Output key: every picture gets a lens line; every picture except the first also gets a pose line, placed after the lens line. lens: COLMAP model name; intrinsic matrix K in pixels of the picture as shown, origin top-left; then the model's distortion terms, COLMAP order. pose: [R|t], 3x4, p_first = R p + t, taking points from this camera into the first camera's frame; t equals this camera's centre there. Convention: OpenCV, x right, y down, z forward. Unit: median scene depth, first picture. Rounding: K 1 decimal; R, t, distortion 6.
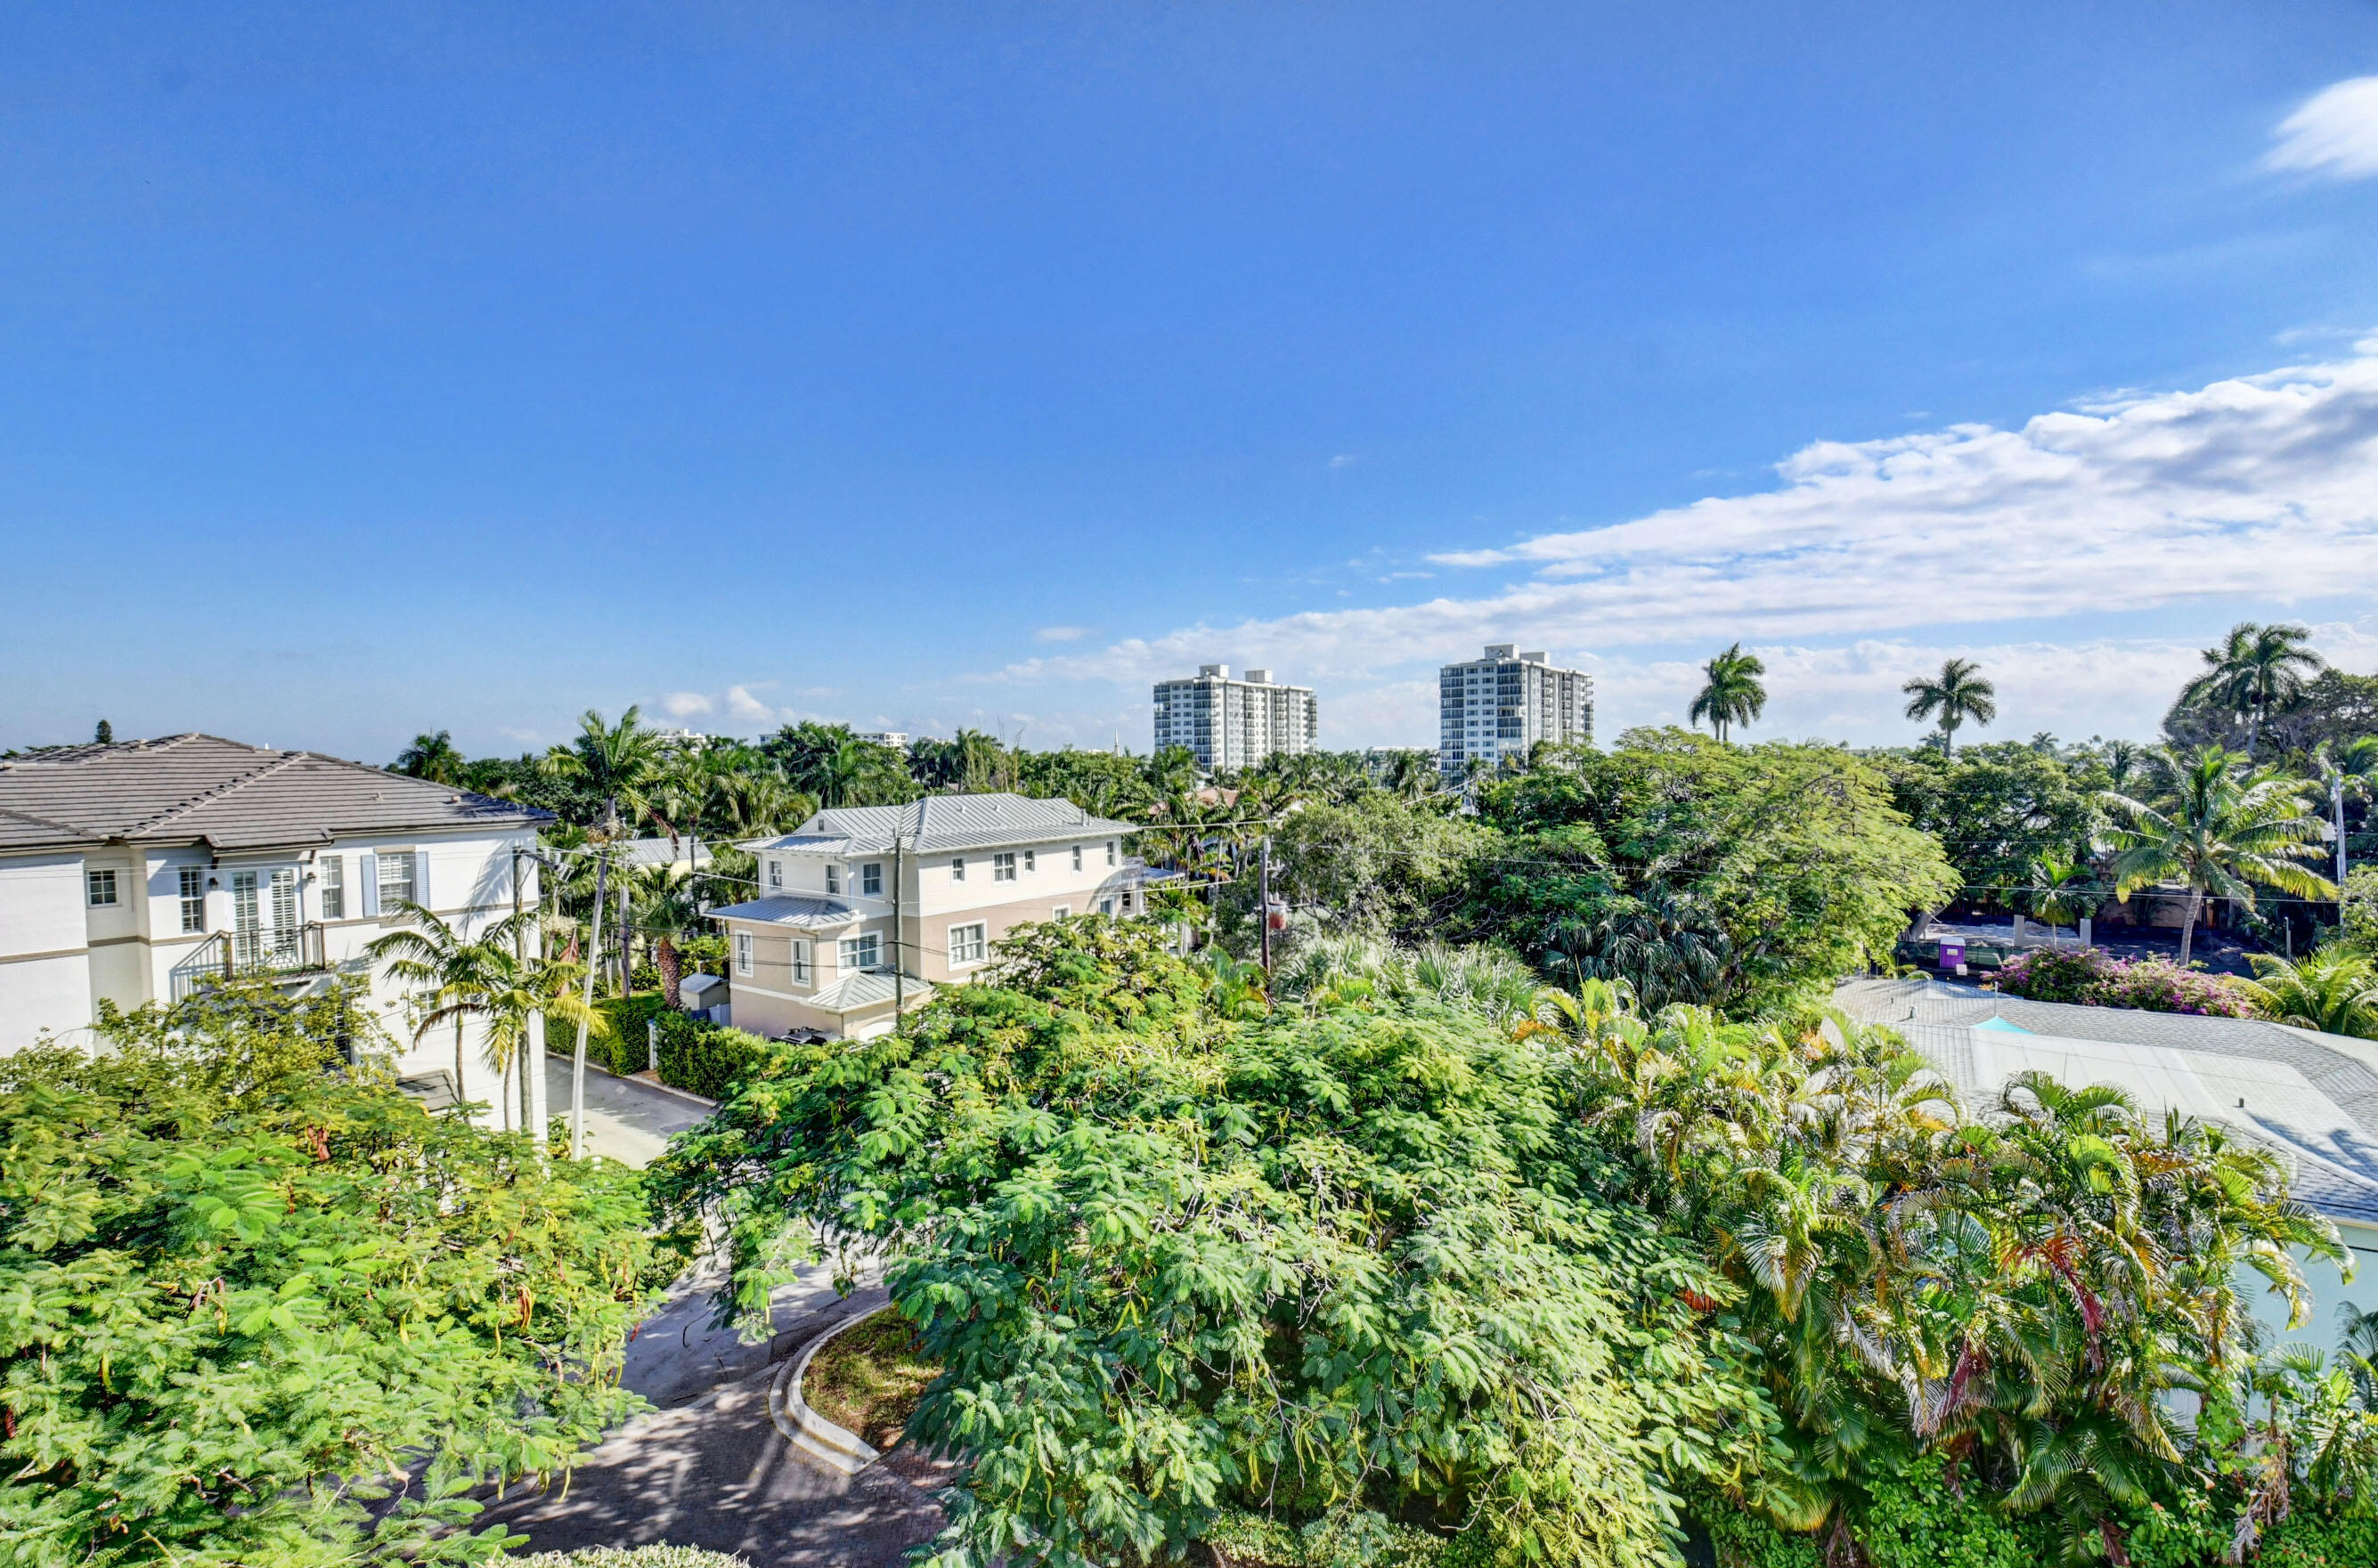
lens RADIAL K [[1056.8, 0, 1157.2], [0, 1056.8, 782.0], [0, 0, 1]] dist [-0.037977, -0.000099]
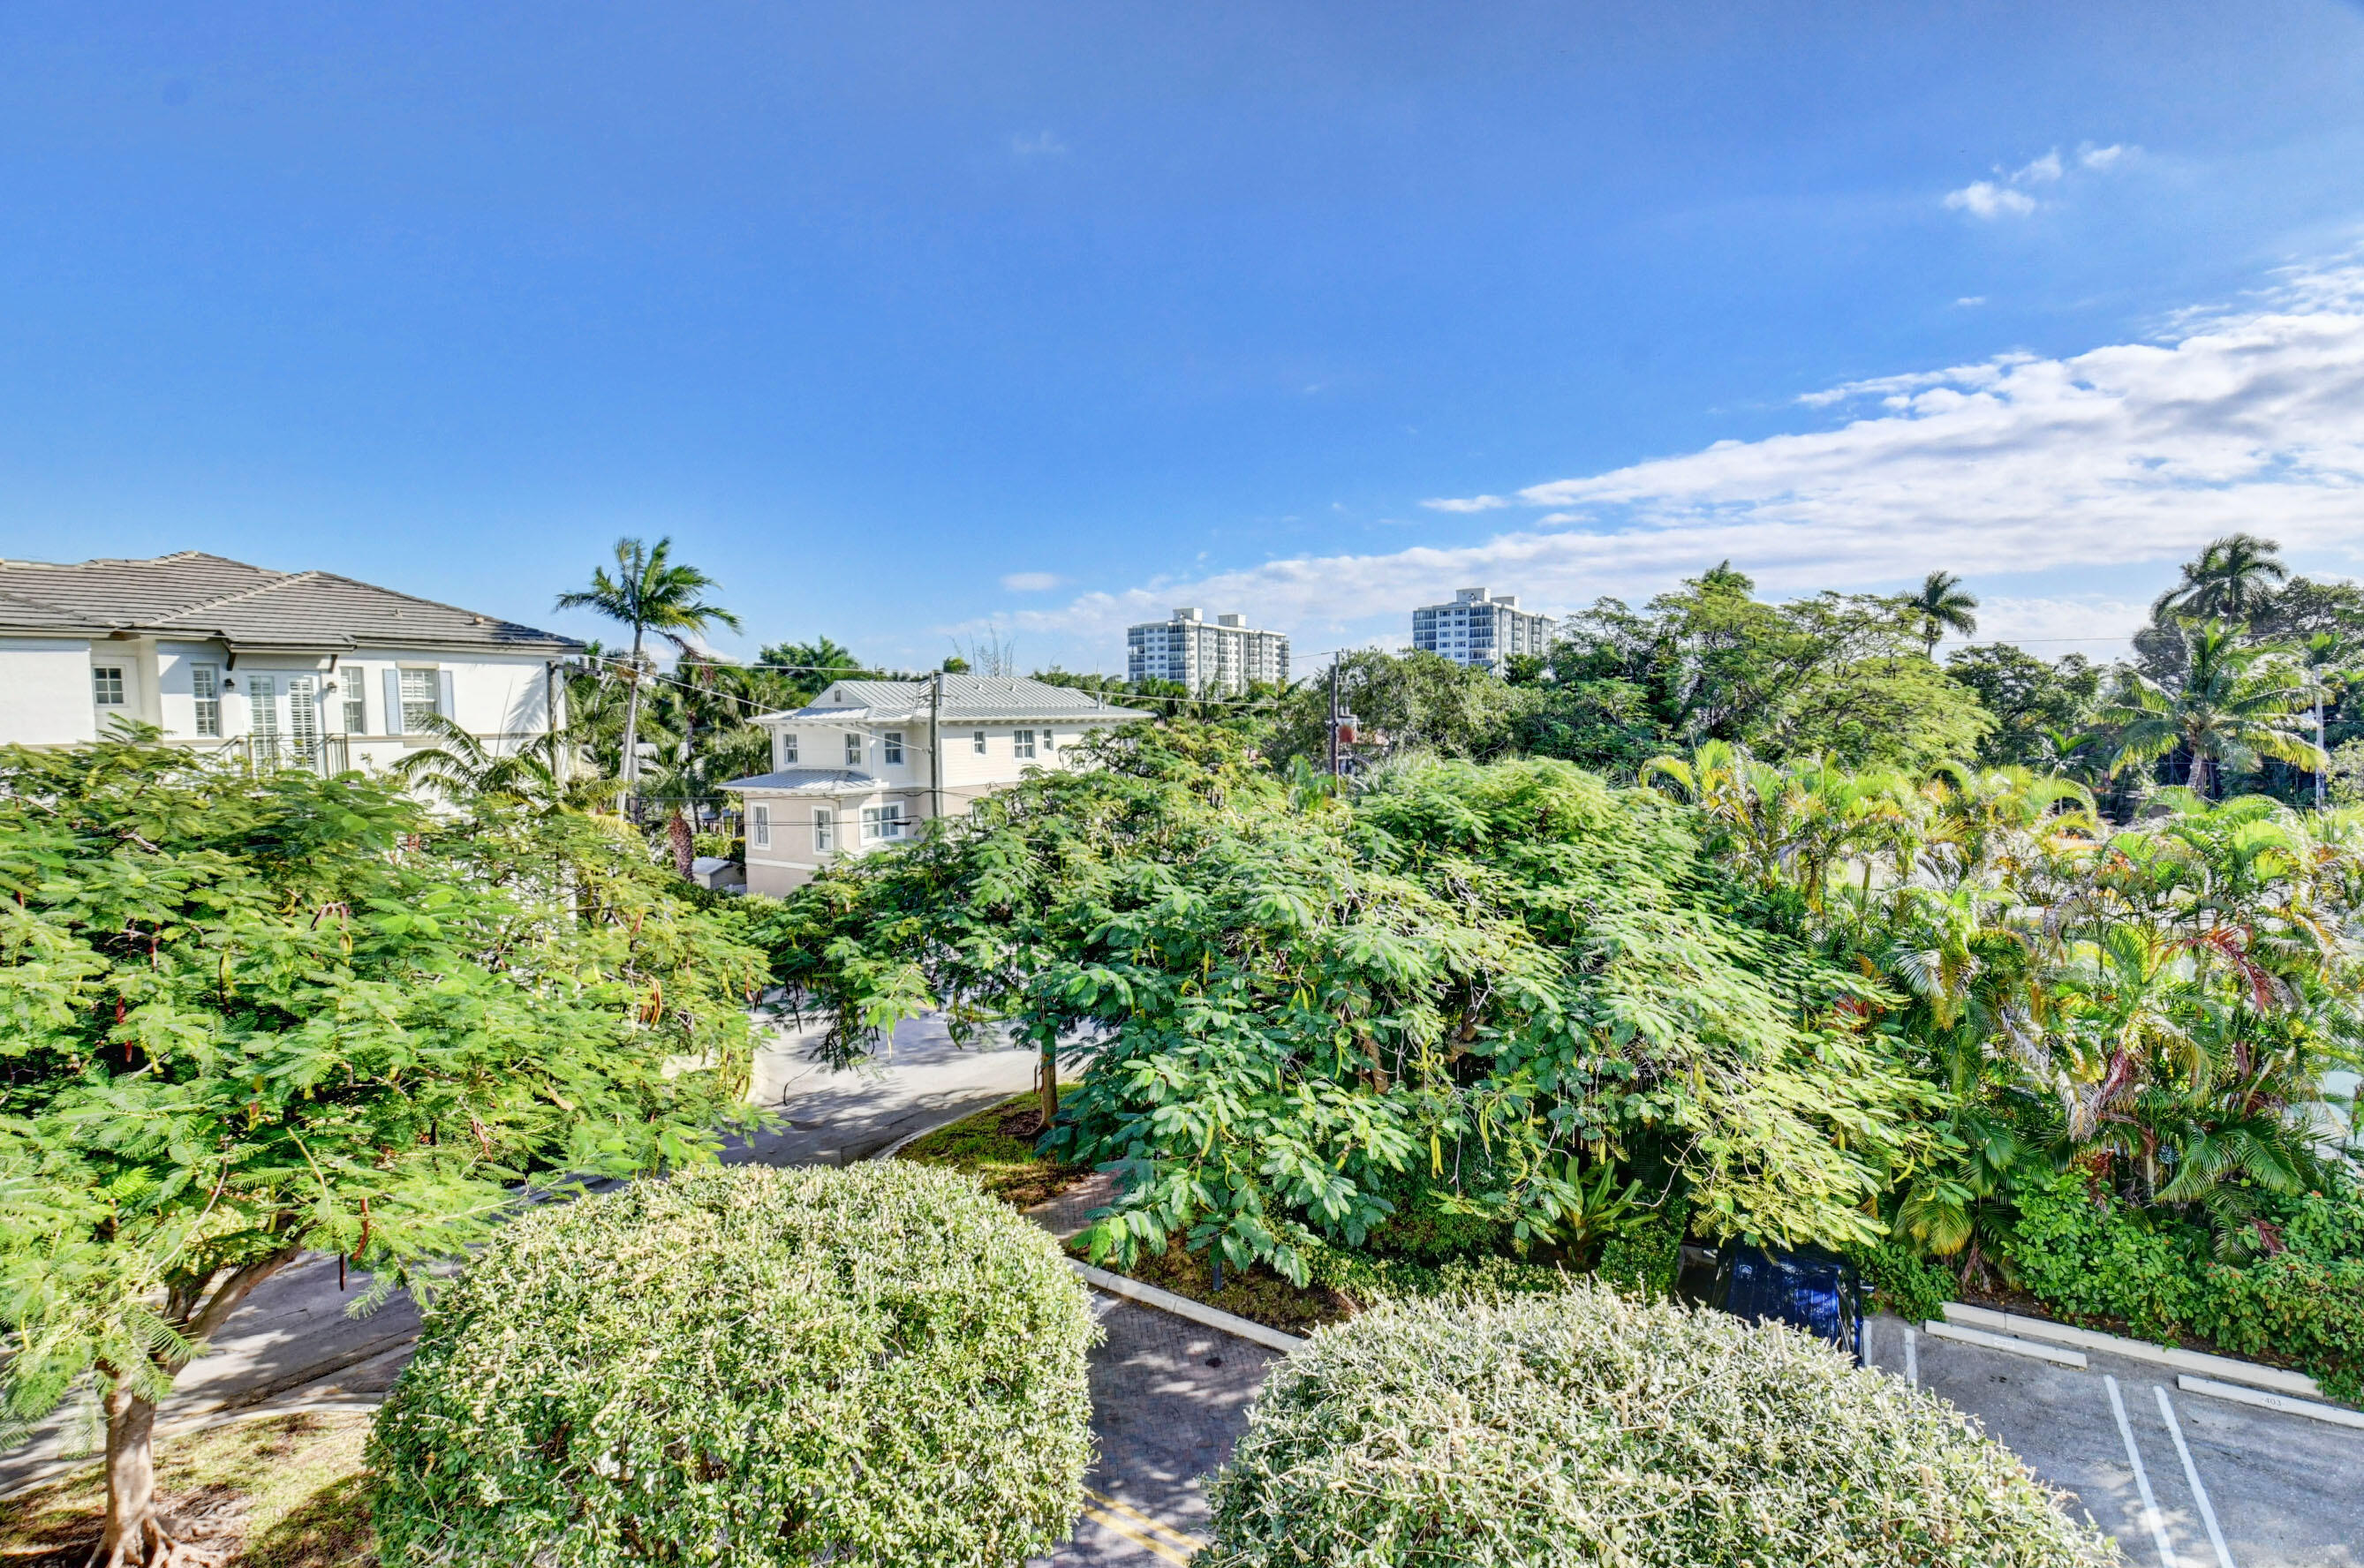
lens RADIAL K [[1045.9, 0, 1166.7], [0, 1045.9, 770.1], [0, 0, 1]] dist [-0.031836, -0.003125]
pose [[0.999200, 0.002802, 0.039903, -0.092098], [-0.004200, 0.999379, 0.034995, 0.128549], [-0.039780, -0.035135, 0.998591, 0.031382]]
